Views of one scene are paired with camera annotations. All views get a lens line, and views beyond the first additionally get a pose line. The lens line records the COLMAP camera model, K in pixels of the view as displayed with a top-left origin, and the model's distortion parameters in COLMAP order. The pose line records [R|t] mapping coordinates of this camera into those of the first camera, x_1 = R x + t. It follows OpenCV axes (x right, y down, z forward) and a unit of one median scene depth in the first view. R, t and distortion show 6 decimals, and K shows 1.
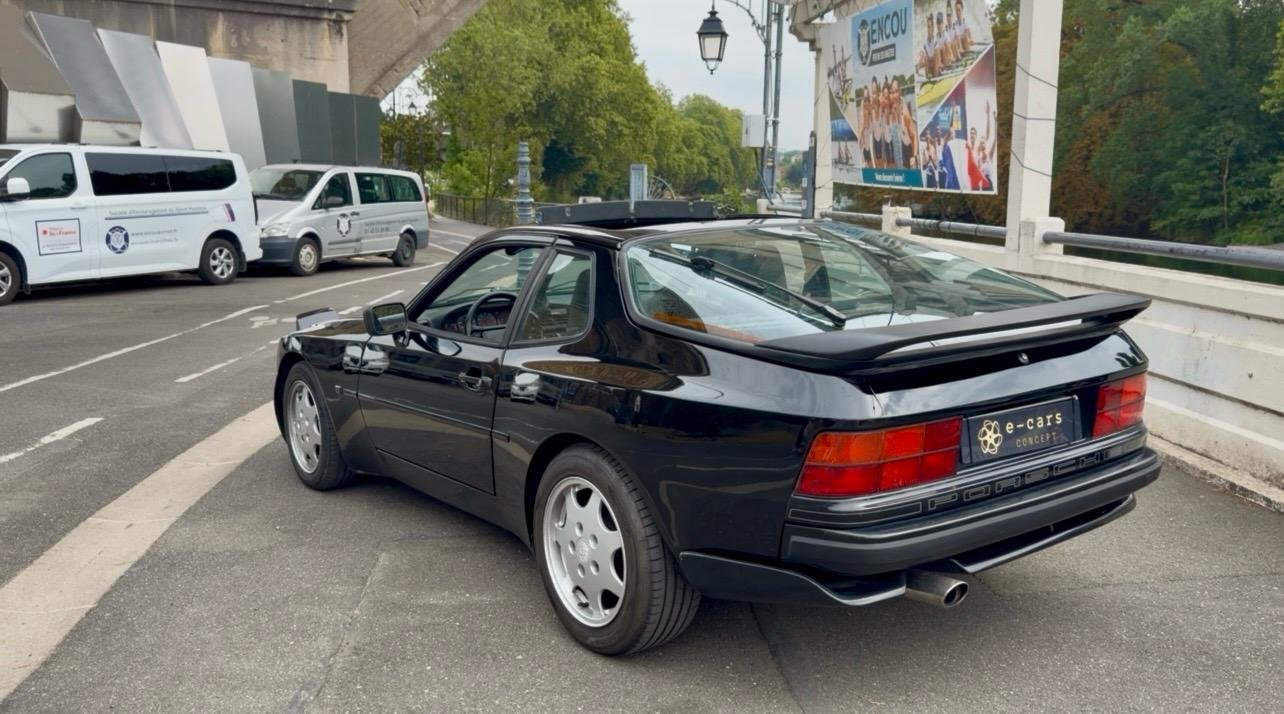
lens RADIAL K [[1072.7, 0, 640.7], [0, 1072.7, 384.9], [0, 0, 1]] dist [0.090802, -0.180566]
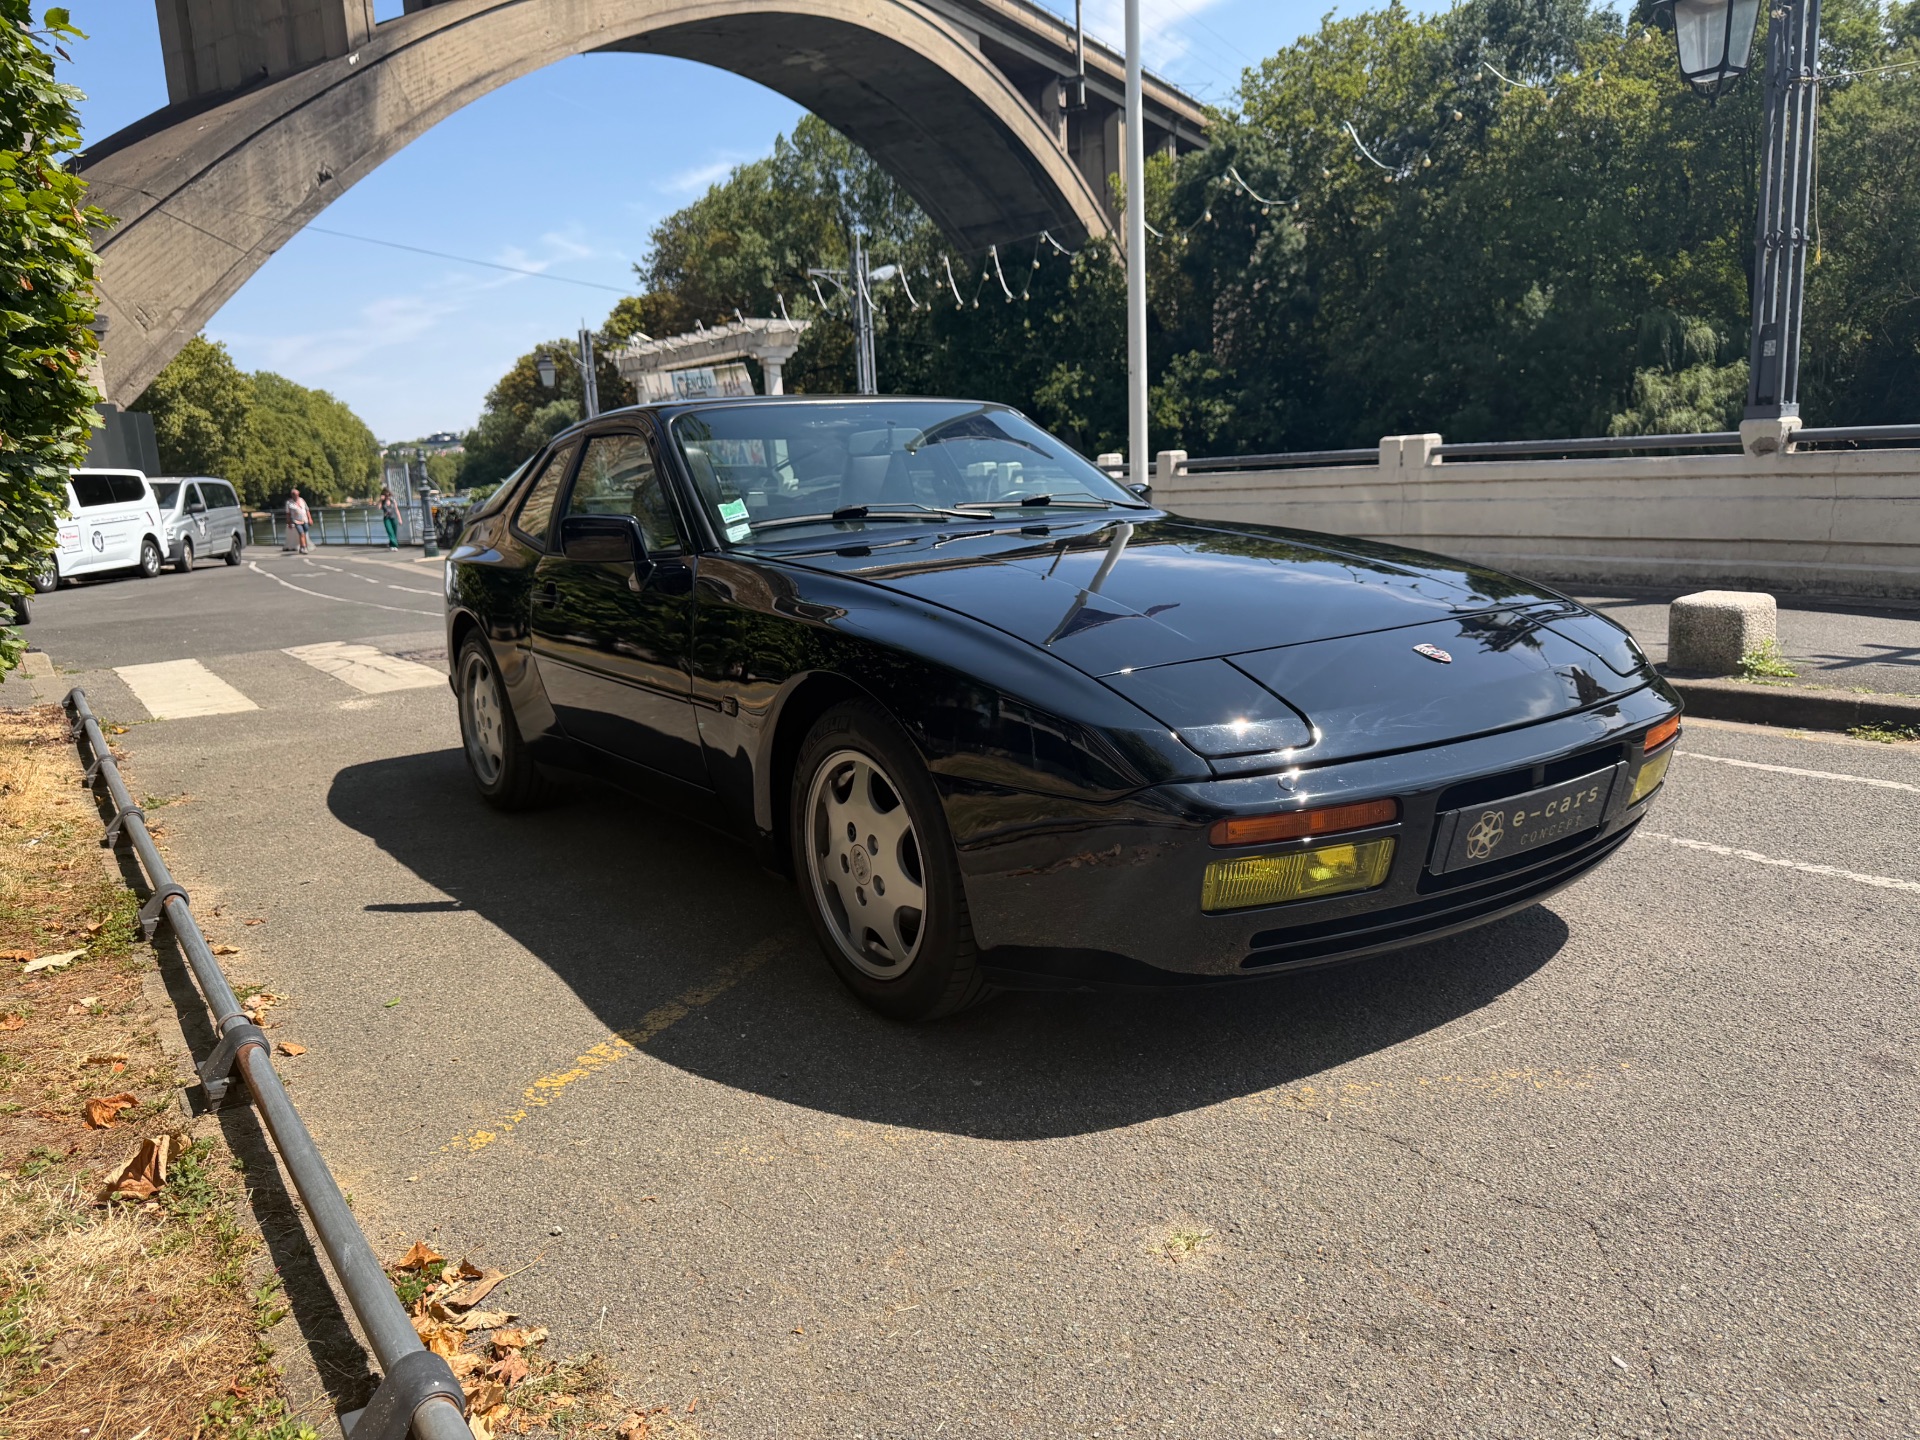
lens RADIAL K [[1346.7, 0, 956.3], [0, 1346.7, 743.4], [0, 0, 1]] dist [0.078789, -0.118668]
pose [[0.869594, -0.148646, 0.470862, -0.686256], [0.144726, 0.988459, 0.044764, 0.305030], [-0.472082, 0.029220, 0.881070, -1.539503]]
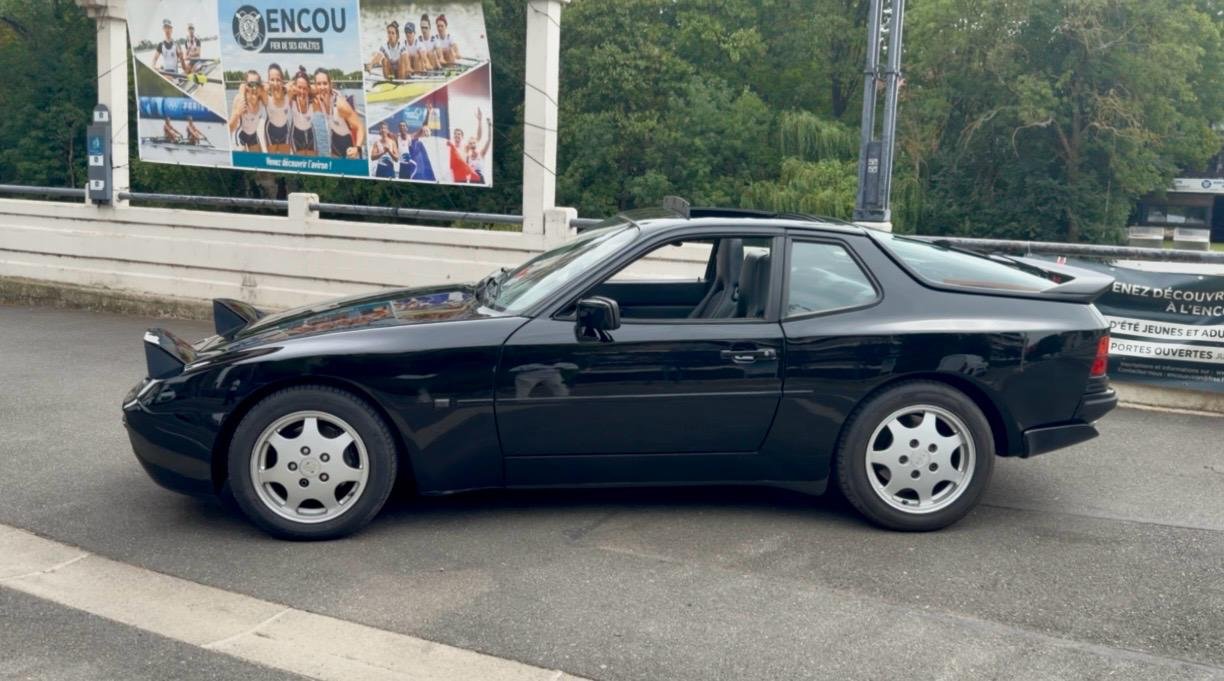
lens RADIAL K [[1079.0, 0, 612.0], [0, 1079.0, 340.5], [0, 0, 1]] dist [0.080563, -0.219000]
pose [[0.508034, -0.102319, 0.855238, -0.579827], [0.119175, 0.991719, 0.047854, -0.043467], [-0.853052, 0.077611, 0.516021, 0.250940]]
